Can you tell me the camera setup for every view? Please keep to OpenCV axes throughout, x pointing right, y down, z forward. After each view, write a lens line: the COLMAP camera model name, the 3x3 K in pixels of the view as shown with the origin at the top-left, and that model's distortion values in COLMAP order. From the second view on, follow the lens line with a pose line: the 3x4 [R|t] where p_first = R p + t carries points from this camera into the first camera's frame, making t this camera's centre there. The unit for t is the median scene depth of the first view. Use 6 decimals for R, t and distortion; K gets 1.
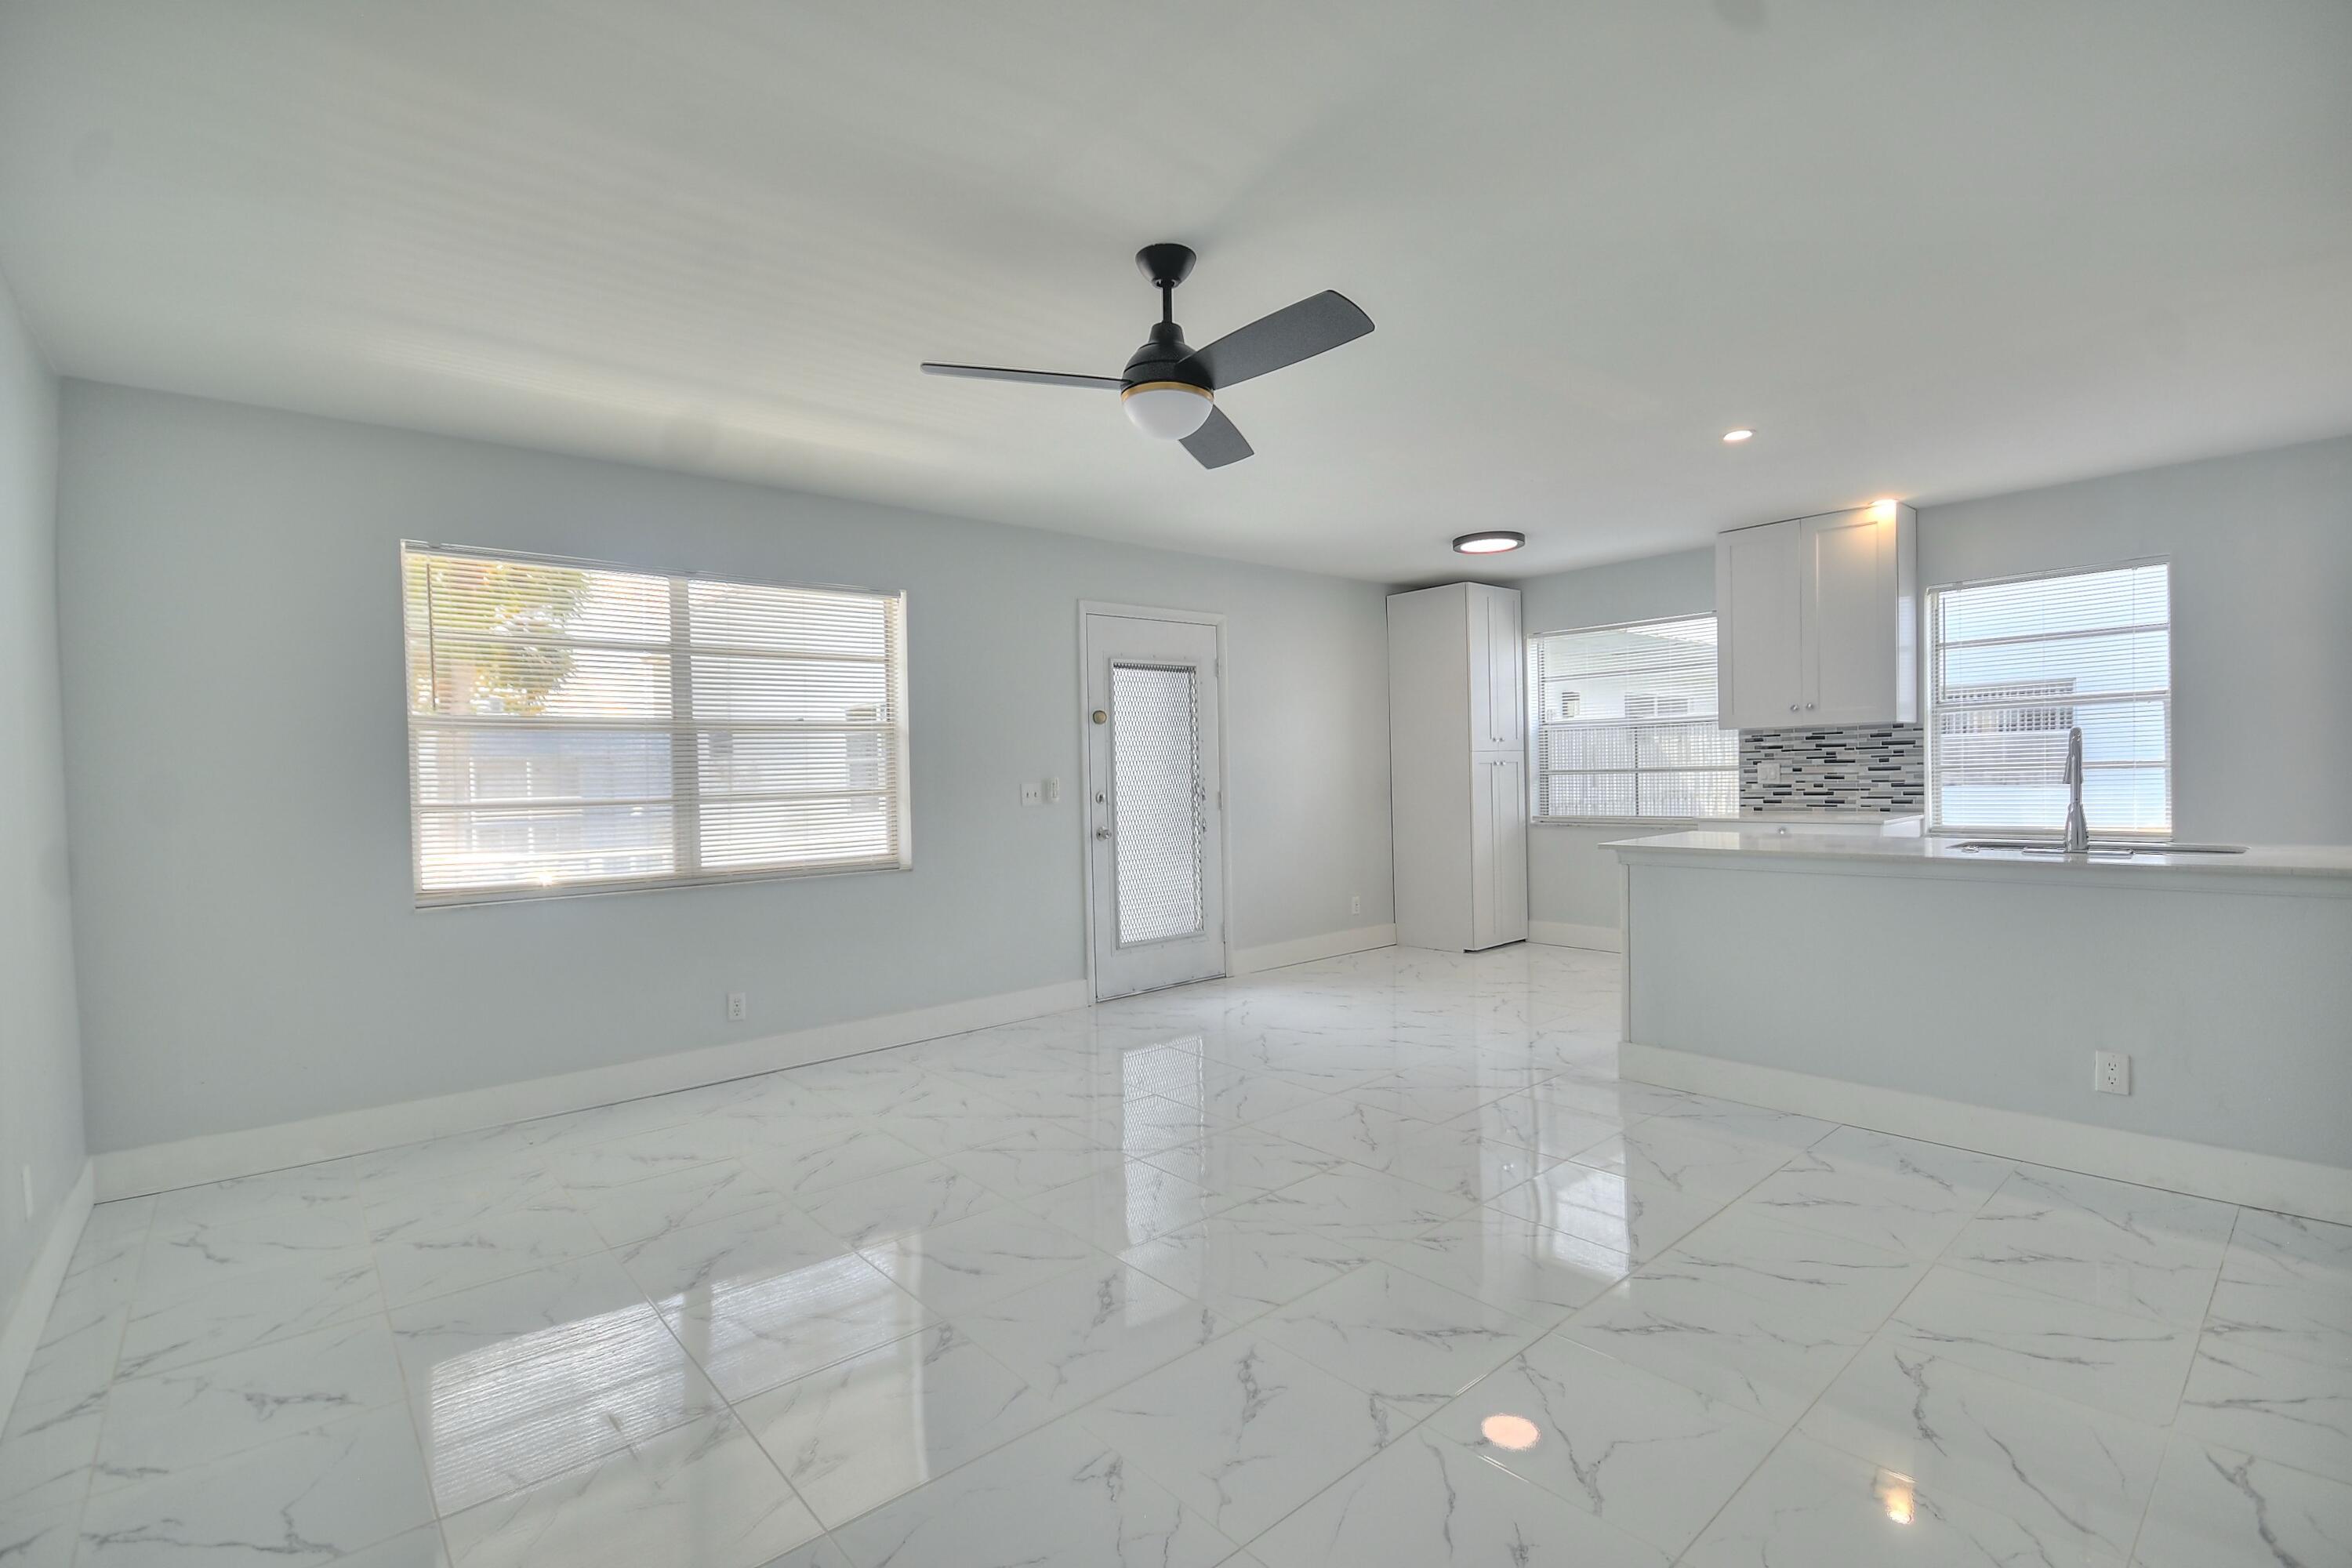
lens RADIAL K [[1050.7, 0, 1164.9], [0, 1050.7, 790.7], [0, 0, 1]] dist [-0.001521, 0.000013]
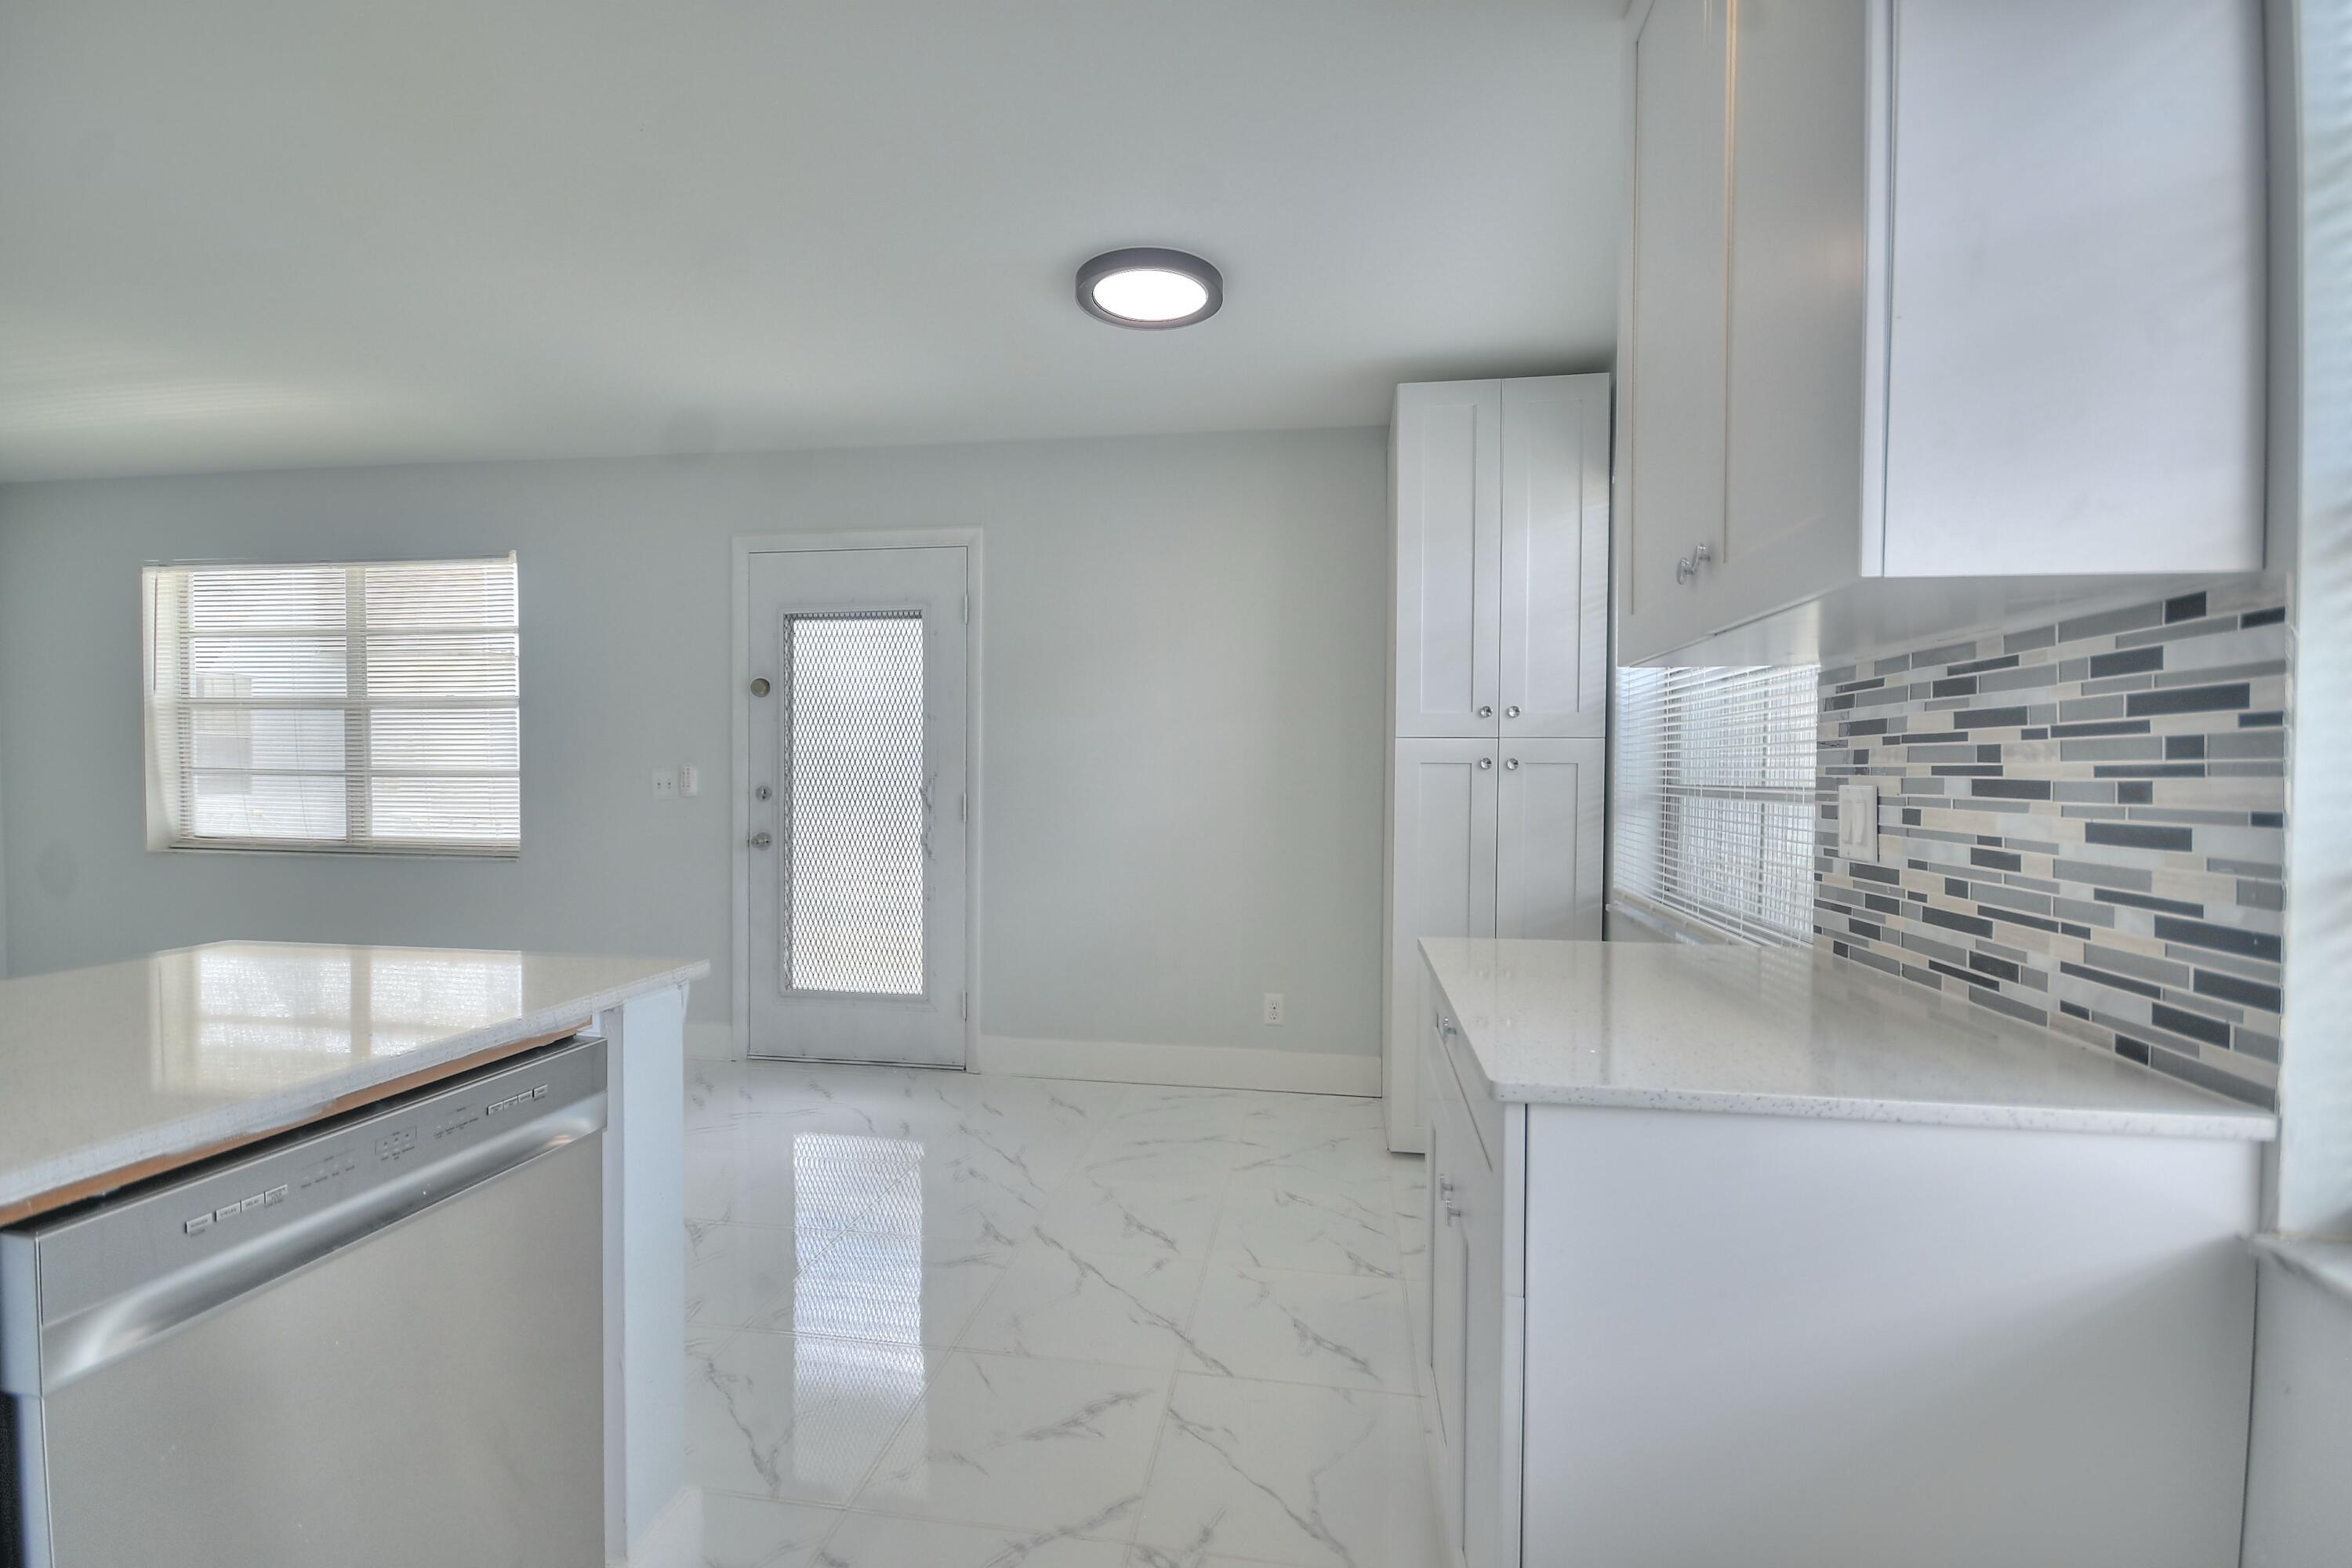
lens RADIAL K [[1050.7, 0, 1164.9], [0, 1050.7, 790.7], [0, 0, 1]] dist [-0.001521, 0.000013]
pose [[0.644103, 0.046035, -0.763553, 0.701927], [-0.036566, 0.998899, 0.029379, -0.027654], [0.764065, 0.008997, 0.645077, 0.724206]]
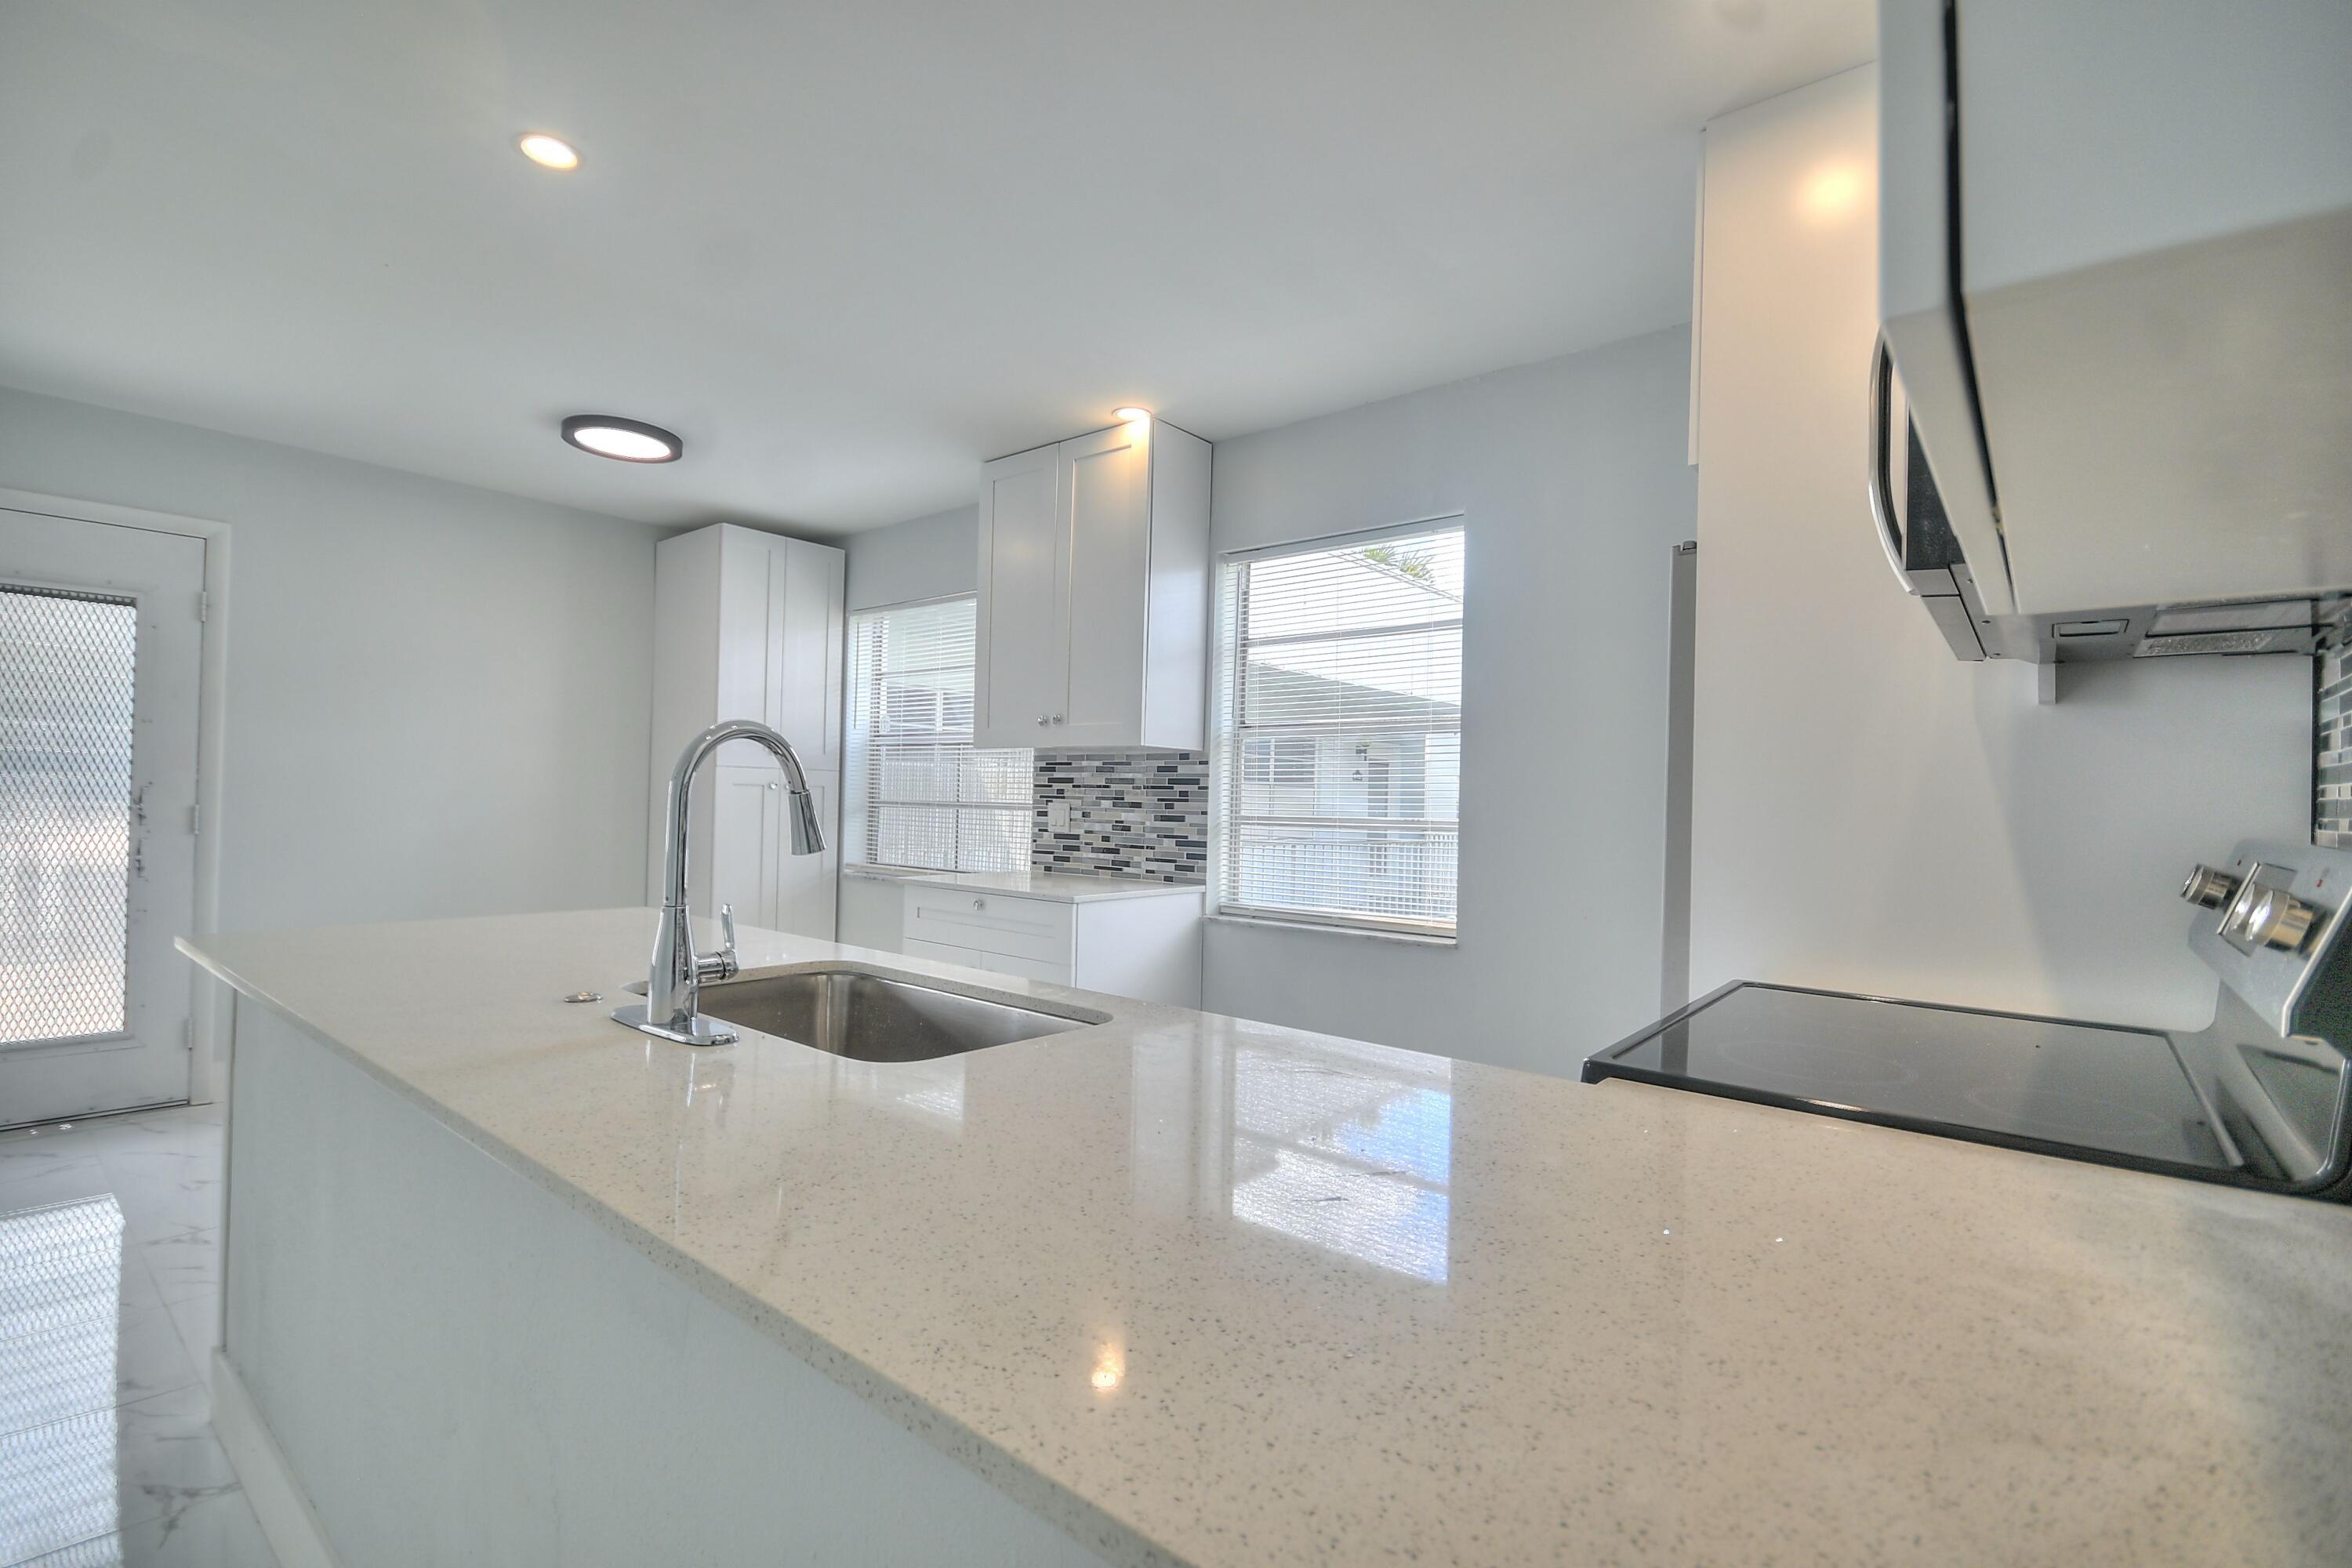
lens RADIAL K [[1050.7, 0, 1164.9], [0, 1050.7, 790.7], [0, 0, 1]] dist [-0.001521, 0.000013]
pose [[0.985386, 0.052138, 0.162160, 0.558623], [-0.048110, 0.998430, -0.028671, -0.018703], [-0.163400, 0.020450, 0.986348, 0.320386]]
